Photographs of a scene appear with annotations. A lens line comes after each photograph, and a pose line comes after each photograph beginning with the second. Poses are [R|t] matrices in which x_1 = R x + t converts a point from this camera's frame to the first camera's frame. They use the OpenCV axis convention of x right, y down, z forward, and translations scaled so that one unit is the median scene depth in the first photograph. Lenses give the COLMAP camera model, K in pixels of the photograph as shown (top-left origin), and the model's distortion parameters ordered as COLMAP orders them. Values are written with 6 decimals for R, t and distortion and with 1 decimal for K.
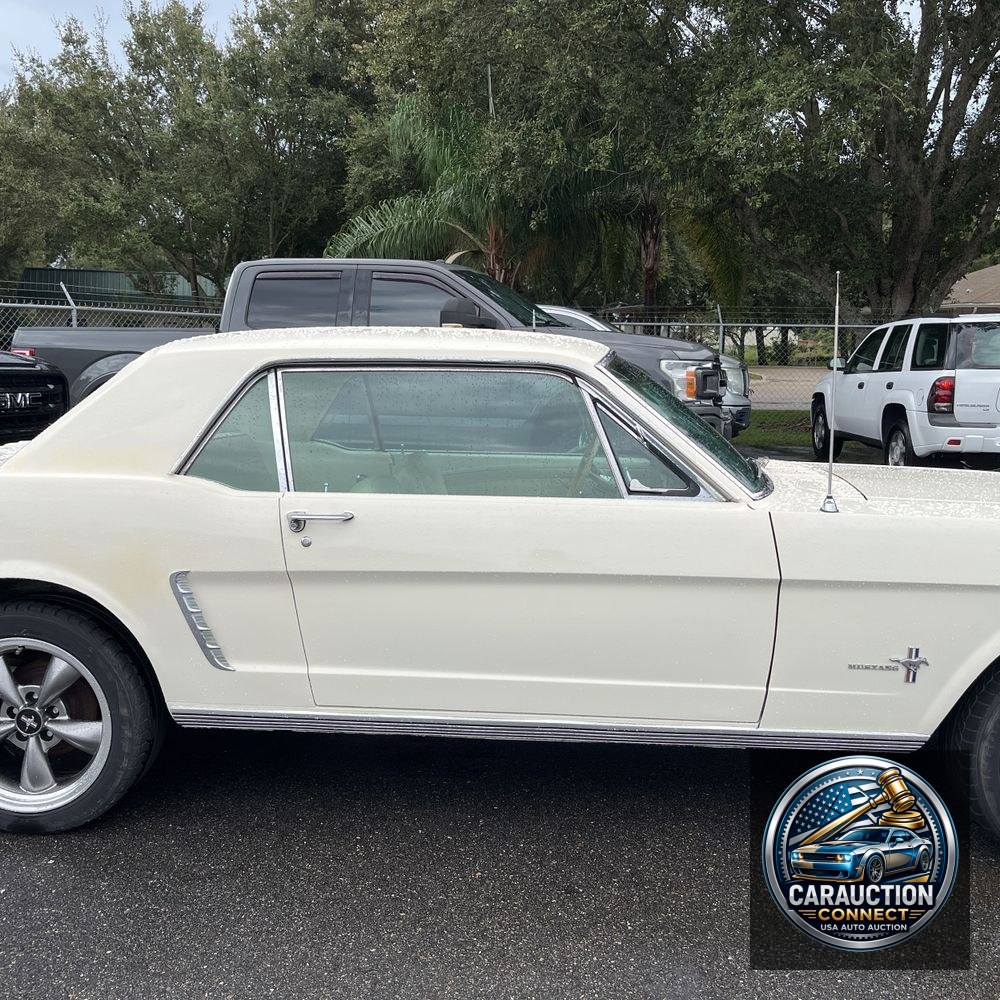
lens RADIAL K [[1009.6, 0, 487.4], [0, 1009.6, 498.6], [0, 0, 1]] dist [0.008636, 0.004366]
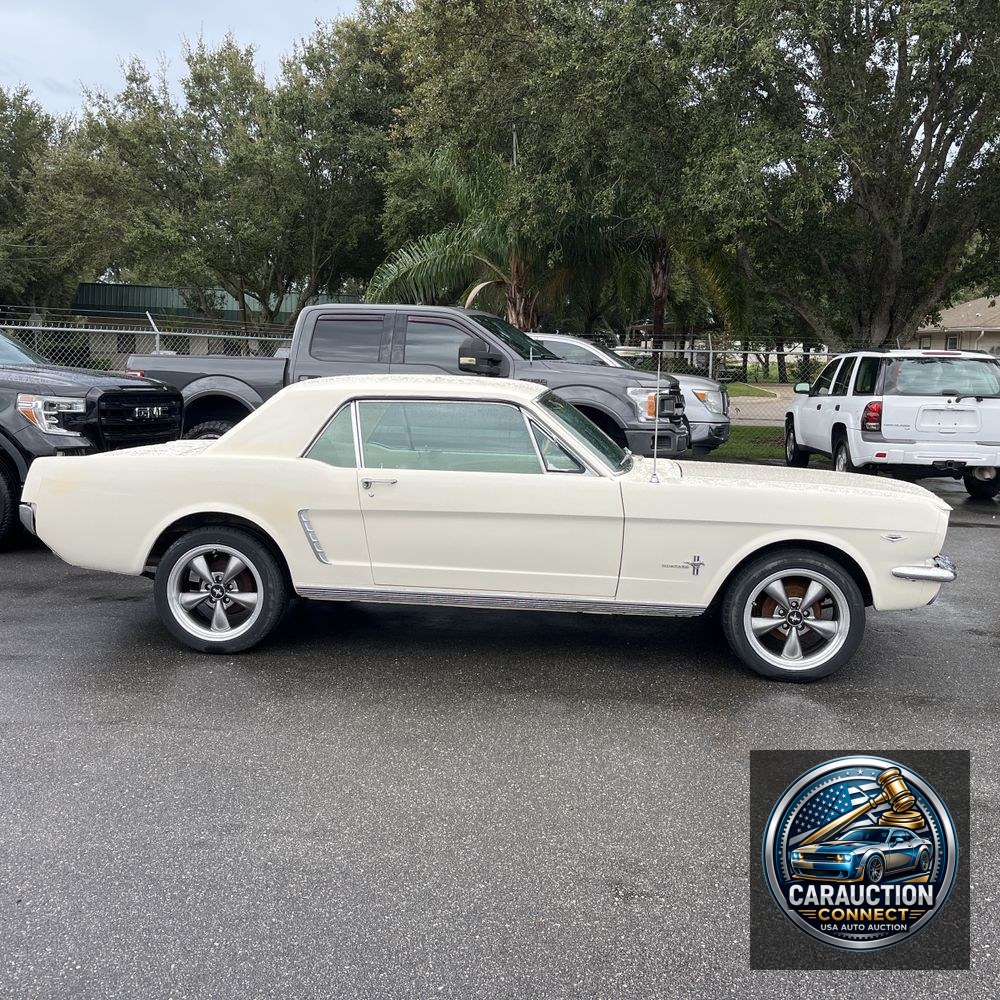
lens RADIAL K [[1027.1, 0, 498.3], [0, 1027.1, 501.3], [0, 0, 1]] dist [0.035458, -0.039534]
pose [[0.999669, 0.015456, -0.020547, 0.022824], [-0.015680, 0.999819, -0.010784, 0.017784], [0.020377, 0.011102, 0.999731, -0.217577]]
